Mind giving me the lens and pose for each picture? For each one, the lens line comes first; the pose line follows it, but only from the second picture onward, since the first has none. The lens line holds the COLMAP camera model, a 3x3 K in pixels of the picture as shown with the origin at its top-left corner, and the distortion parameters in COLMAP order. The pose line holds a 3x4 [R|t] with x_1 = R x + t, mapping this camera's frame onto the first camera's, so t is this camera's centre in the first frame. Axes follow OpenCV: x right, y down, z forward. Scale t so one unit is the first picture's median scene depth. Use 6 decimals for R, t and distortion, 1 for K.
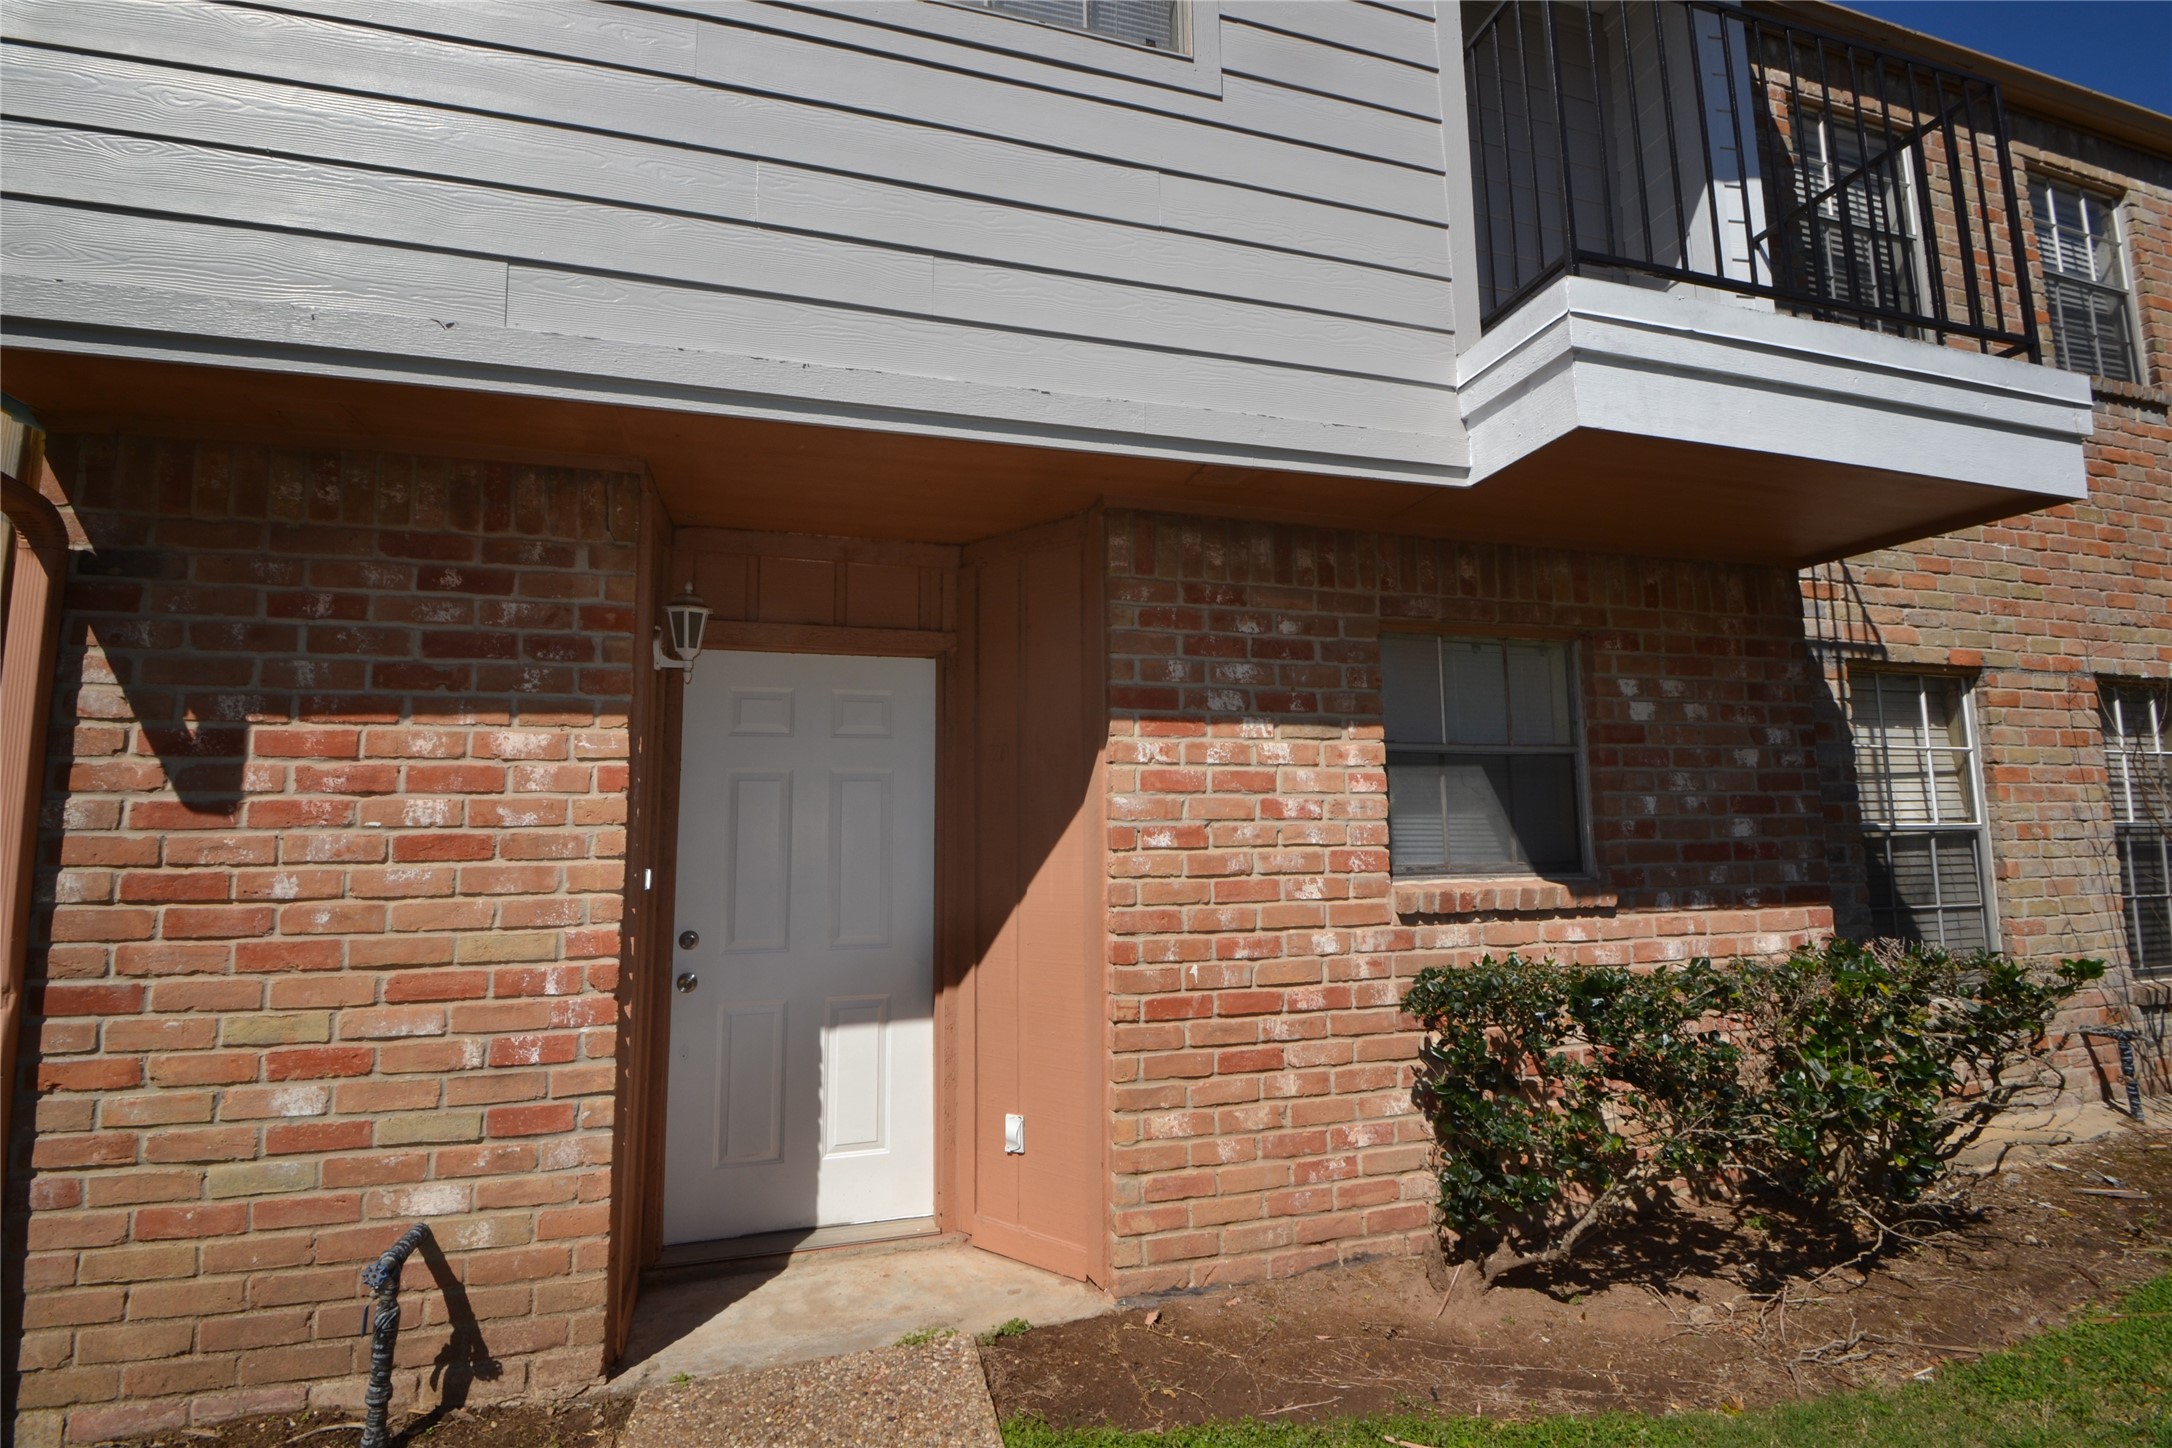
lens RADIAL K [[975.2, 0, 1084.3], [0, 975.2, 730.6], [0, 0, 1]] dist [0.011038, -0.016792]
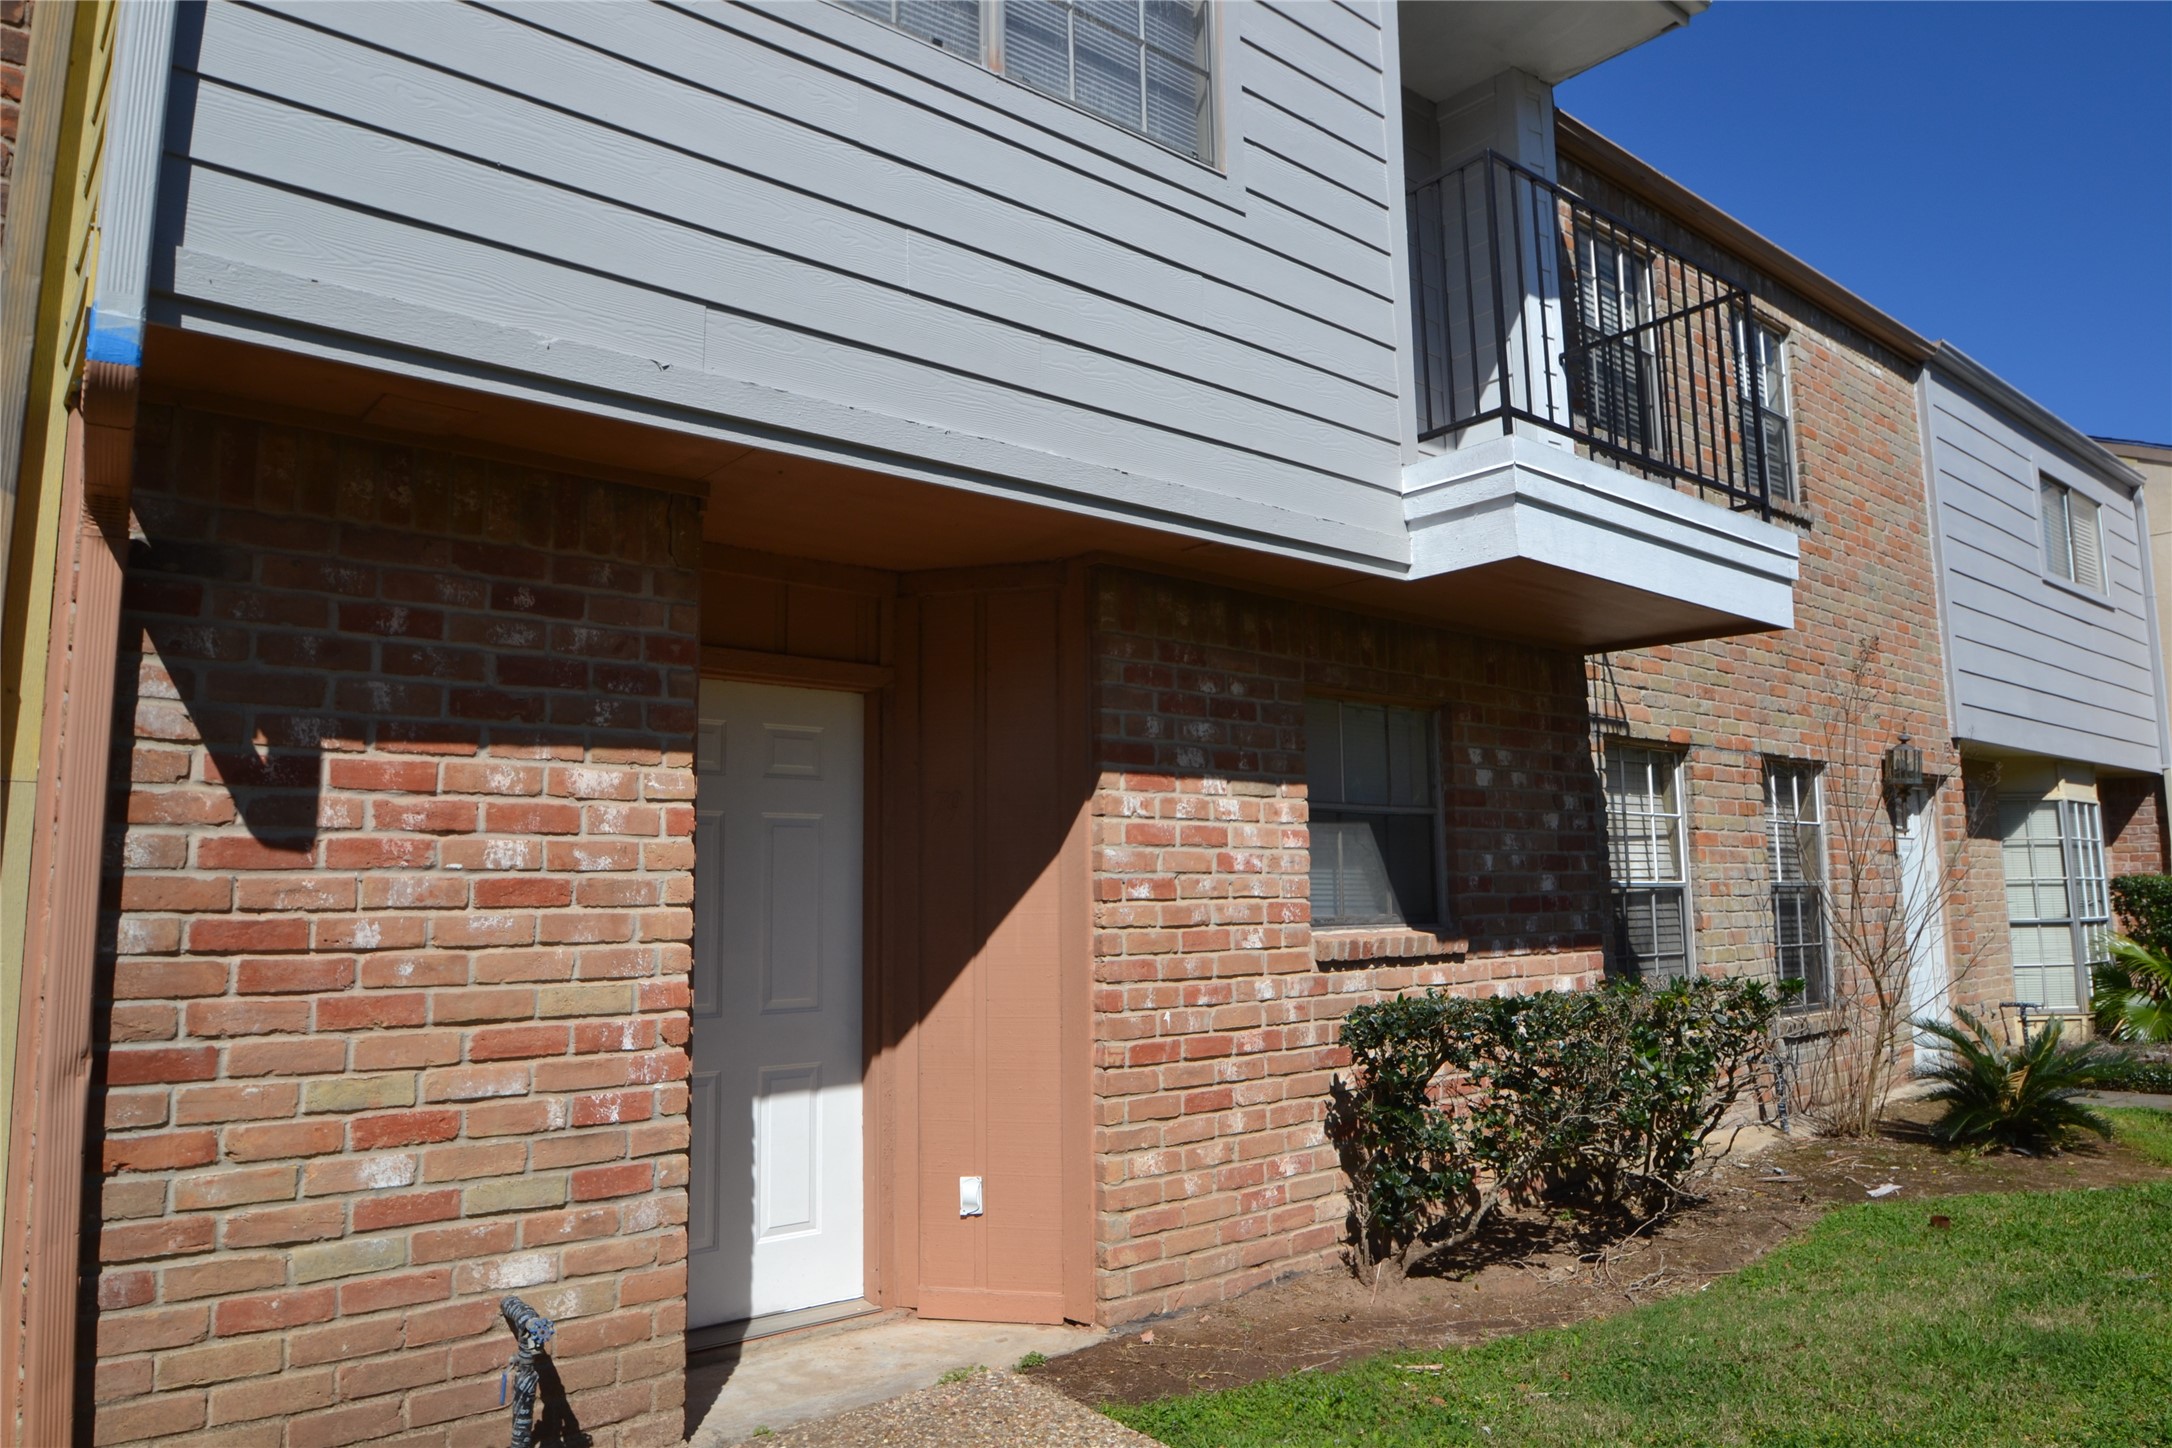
lens RADIAL K [[1429.2, 0, 1086.0], [0, 1429.2, 724.0], [0, 0, 1]] dist [-0.051739, 0.020856]
pose [[0.915212, 0.050157, 0.399839, -0.581659], [-0.043038, 0.998715, -0.026770, -0.021339], [-0.400668, 0.007292, 0.916194, -0.356548]]
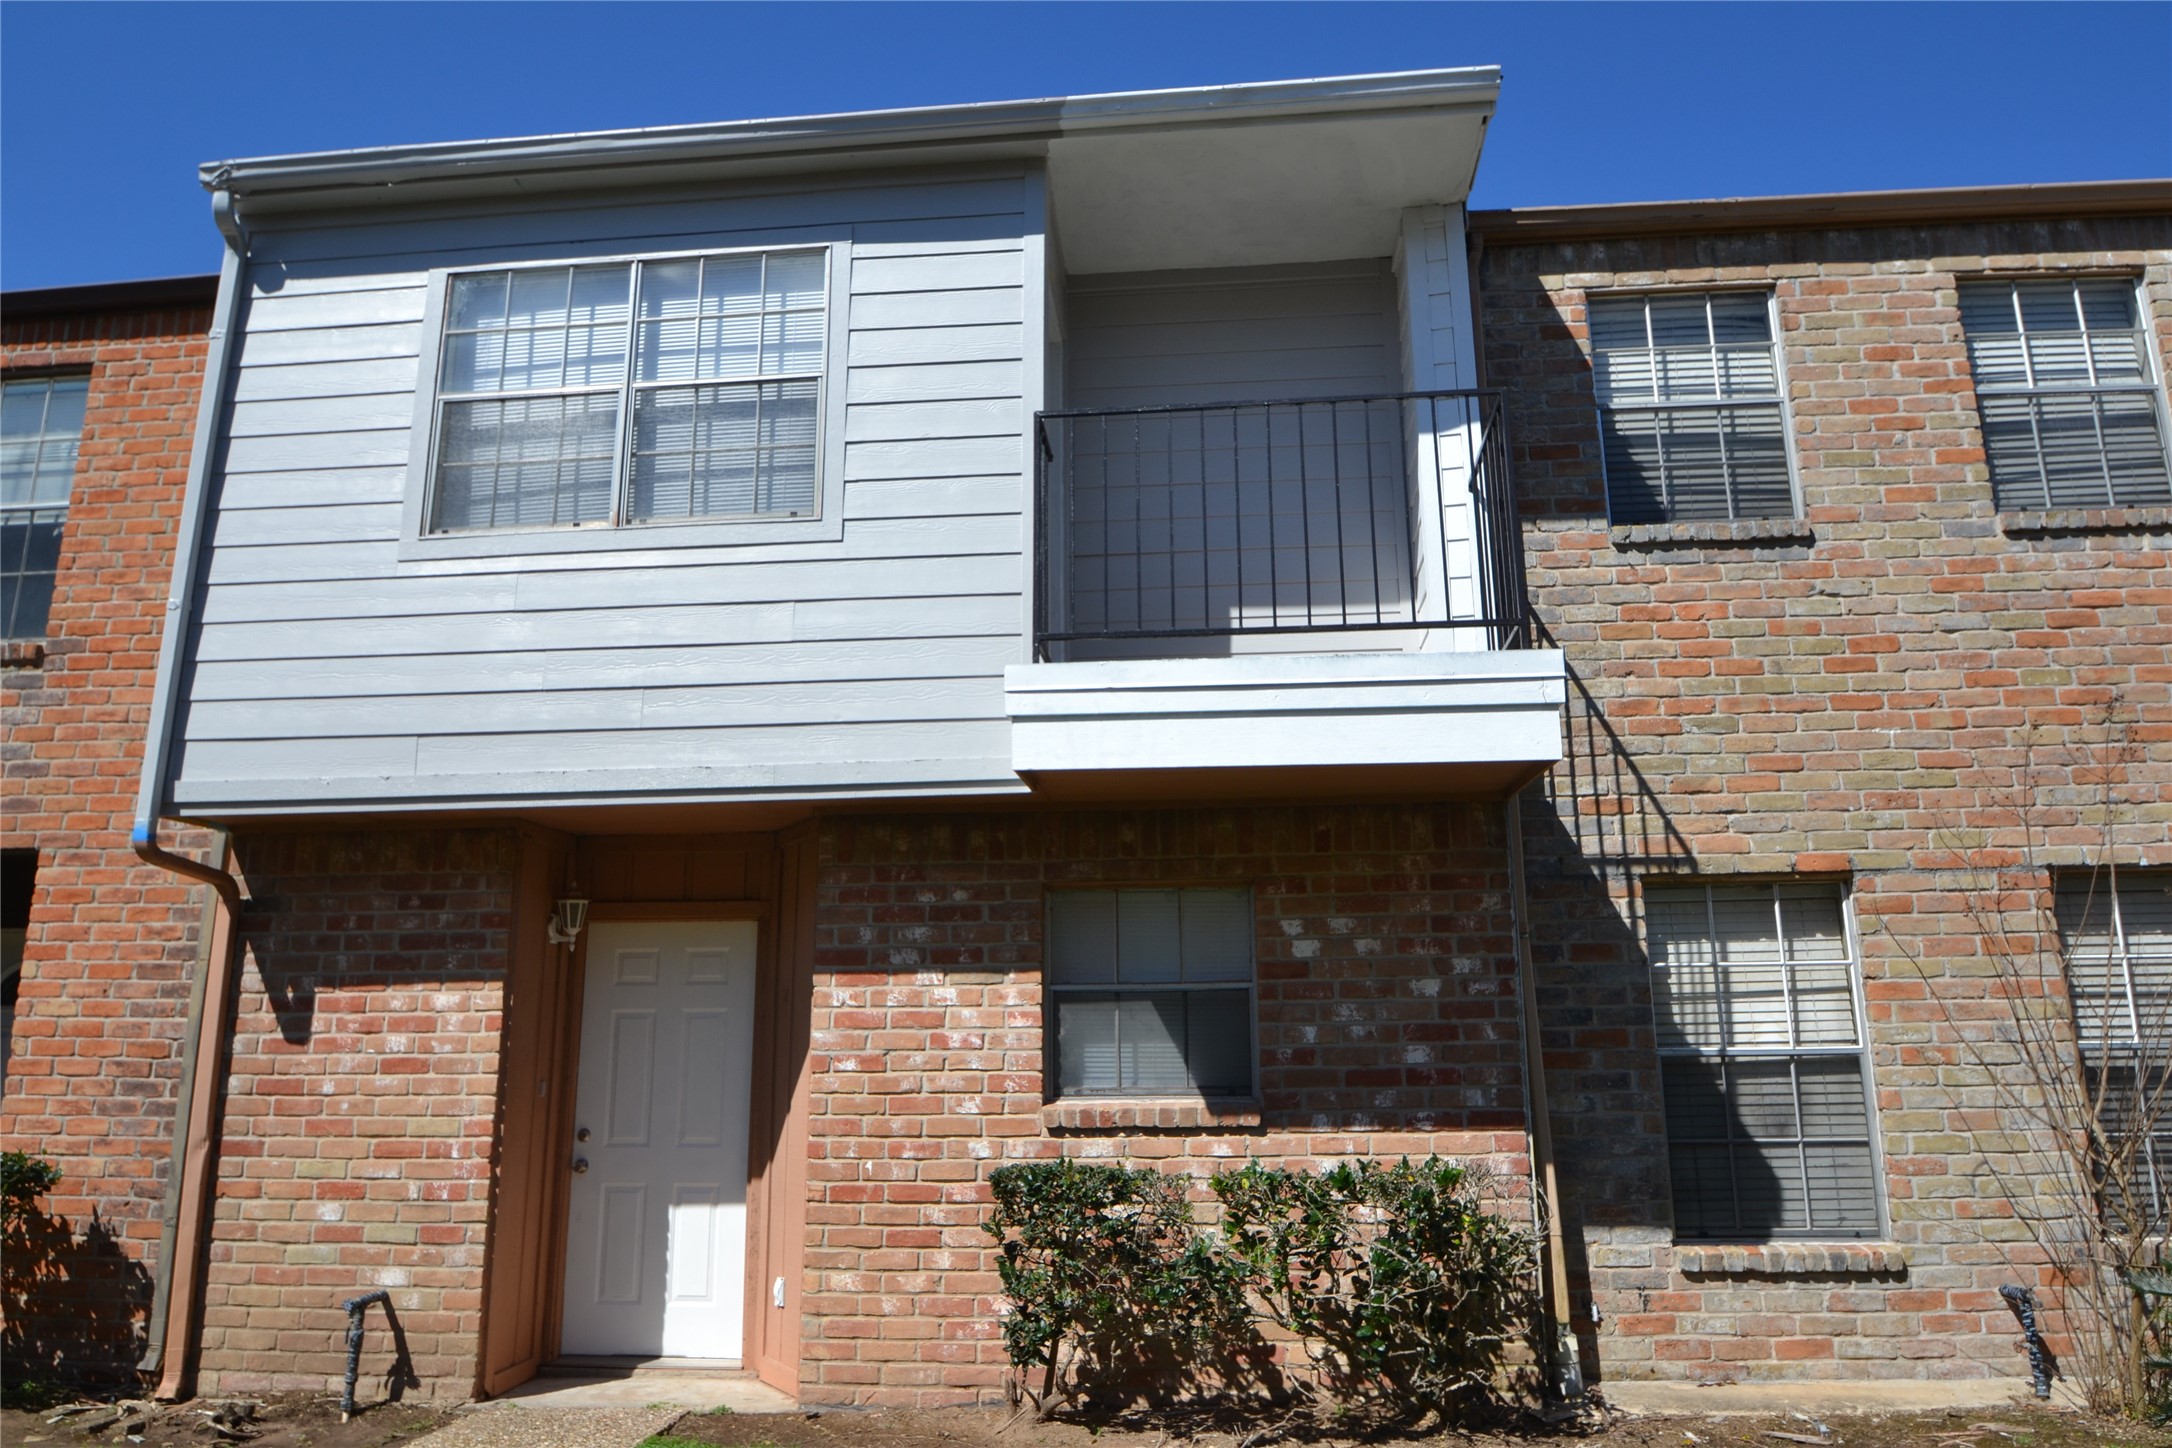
lens RADIAL K [[1467.6, 0, 1086.0], [0, 1467.6, 724.0], [0, 0, 1]] dist [-0.041422, 0.006155]
pose [[0.932070, -0.078685, -0.353631, 1.114714], [0.037335, 0.991794, -0.122274, -0.092632], [0.360350, 0.100765, 0.927359, -0.776204]]
